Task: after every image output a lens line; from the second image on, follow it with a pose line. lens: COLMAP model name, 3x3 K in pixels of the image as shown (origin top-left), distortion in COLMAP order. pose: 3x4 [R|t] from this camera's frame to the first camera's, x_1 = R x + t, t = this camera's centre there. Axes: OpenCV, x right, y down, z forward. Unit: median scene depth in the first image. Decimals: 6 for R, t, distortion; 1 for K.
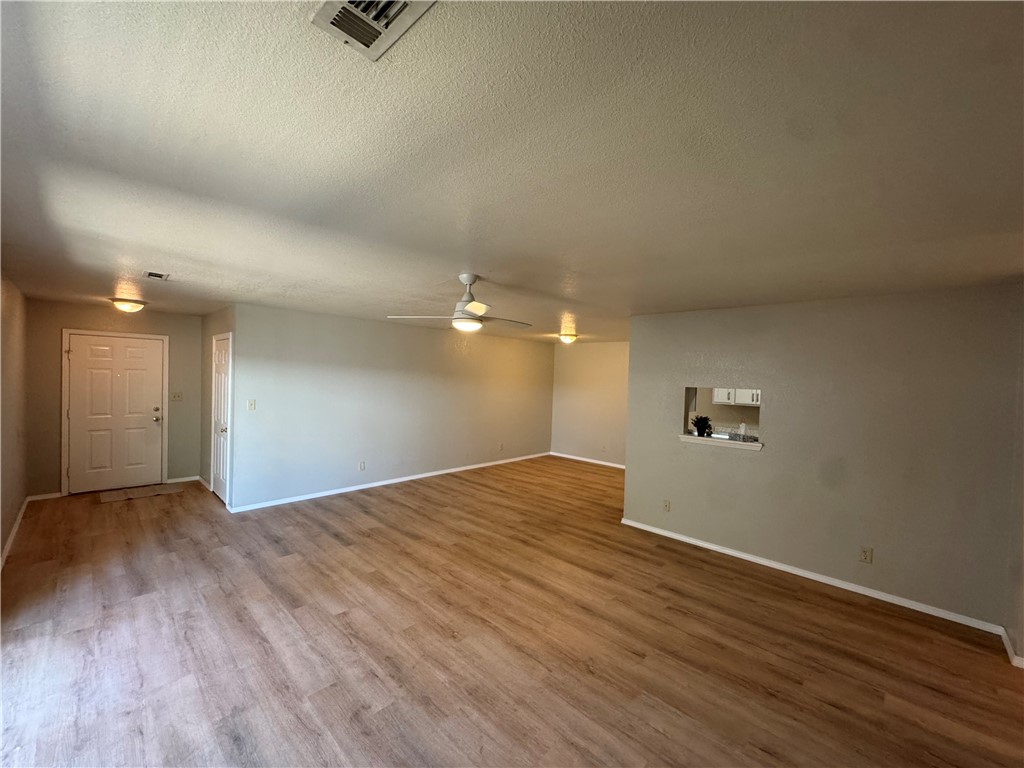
lens RADIAL K [[410.1, 0, 511.7], [0, 410.1, 385.0], [0, 0, 1]] dist [-0.001190, -0.000223]
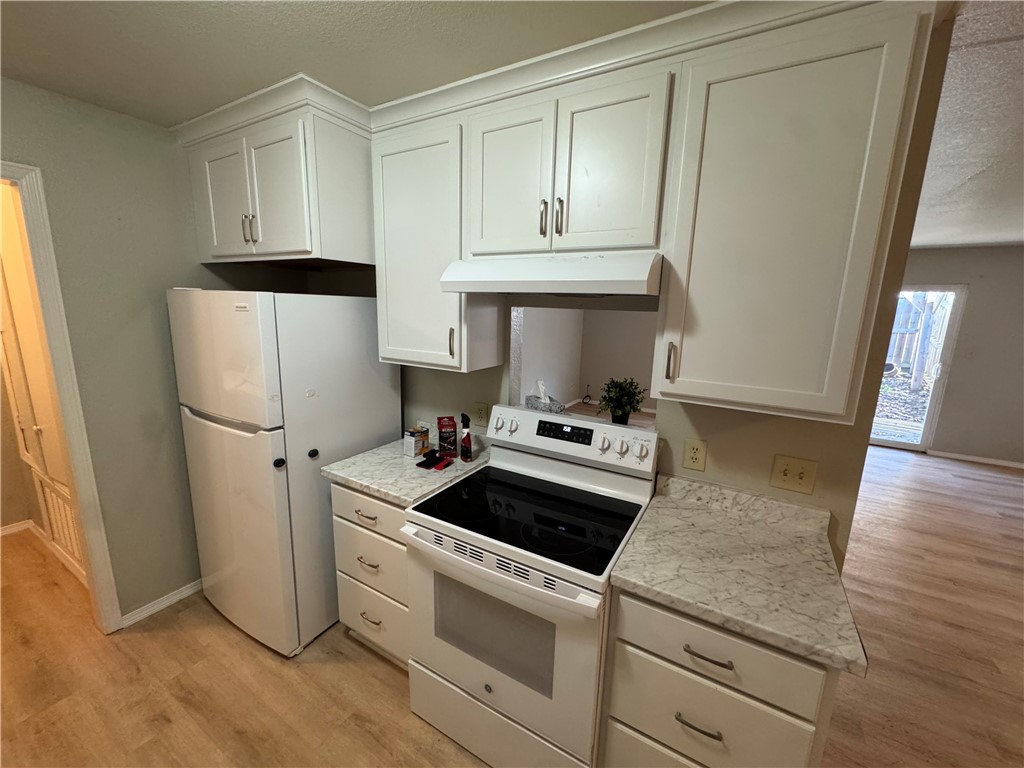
lens RADIAL K [[410.1, 0, 511.7], [0, 410.1, 385.0], [0, 0, 1]] dist [-0.001190, -0.000223]
pose [[-0.973328, -0.010696, -0.229169, 0.934115], [-0.060015, 0.975999, 0.209343, -0.007976], [0.221430, 0.217513, -0.950609, 1.928750]]
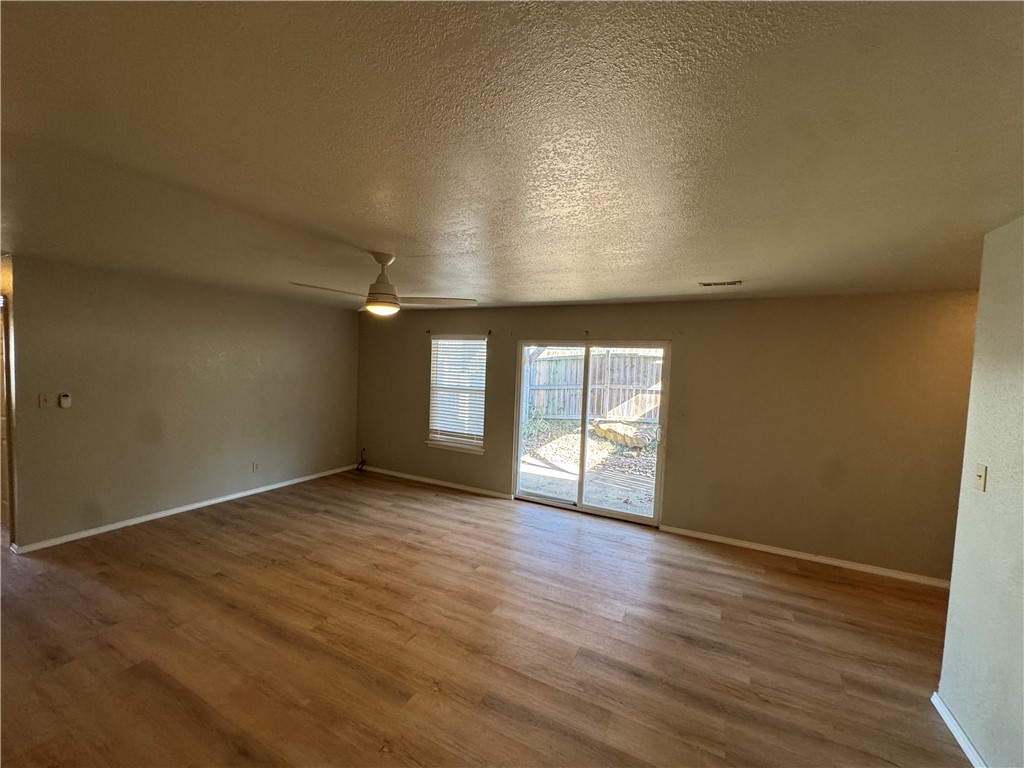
lens RADIAL K [[410.1, 0, 511.7], [0, 410.1, 385.0], [0, 0, 1]] dist [-0.001190, -0.000223]
pose [[-0.956282, -0.050475, -0.288057, -0.129178], [-0.071666, 0.995406, 0.063494, -0.054935], [0.283529, 0.081362, -0.955506, 1.990386]]
